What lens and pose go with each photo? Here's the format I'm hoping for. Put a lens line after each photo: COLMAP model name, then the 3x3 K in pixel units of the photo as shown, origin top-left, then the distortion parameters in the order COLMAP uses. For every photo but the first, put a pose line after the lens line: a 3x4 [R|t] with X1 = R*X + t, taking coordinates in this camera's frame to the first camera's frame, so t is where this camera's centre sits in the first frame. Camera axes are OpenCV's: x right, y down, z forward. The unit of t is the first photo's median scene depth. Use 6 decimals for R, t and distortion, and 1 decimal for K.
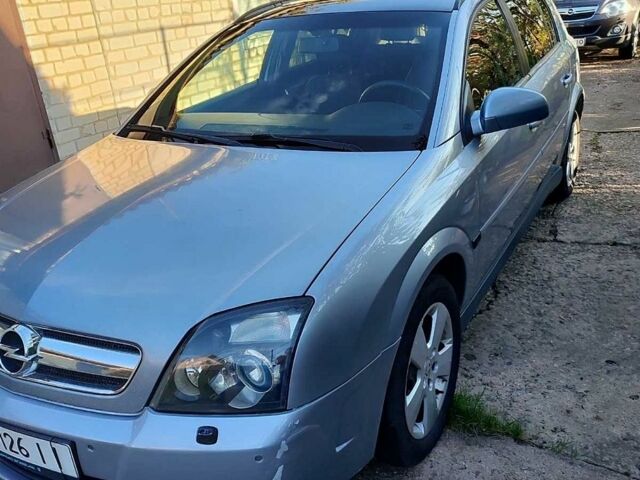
lens RADIAL K [[623.4, 0, 320.0], [0, 623.4, 240.0], [0, 0, 1]] dist [0.005768, 0.006032]
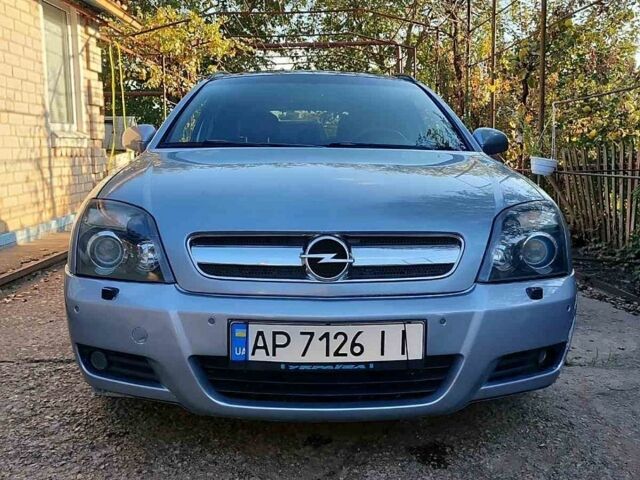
lens RADIAL K [[608.7, 0, 320.0], [0, 608.7, 240.0], [0, 0, 1]] dist [0.162881, -0.387956]
pose [[0.843490, 0.018263, 0.536834, -1.057264], [0.124563, 0.965527, -0.228565, 0.383726], [-0.522502, 0.259662, 0.812137, 0.168060]]
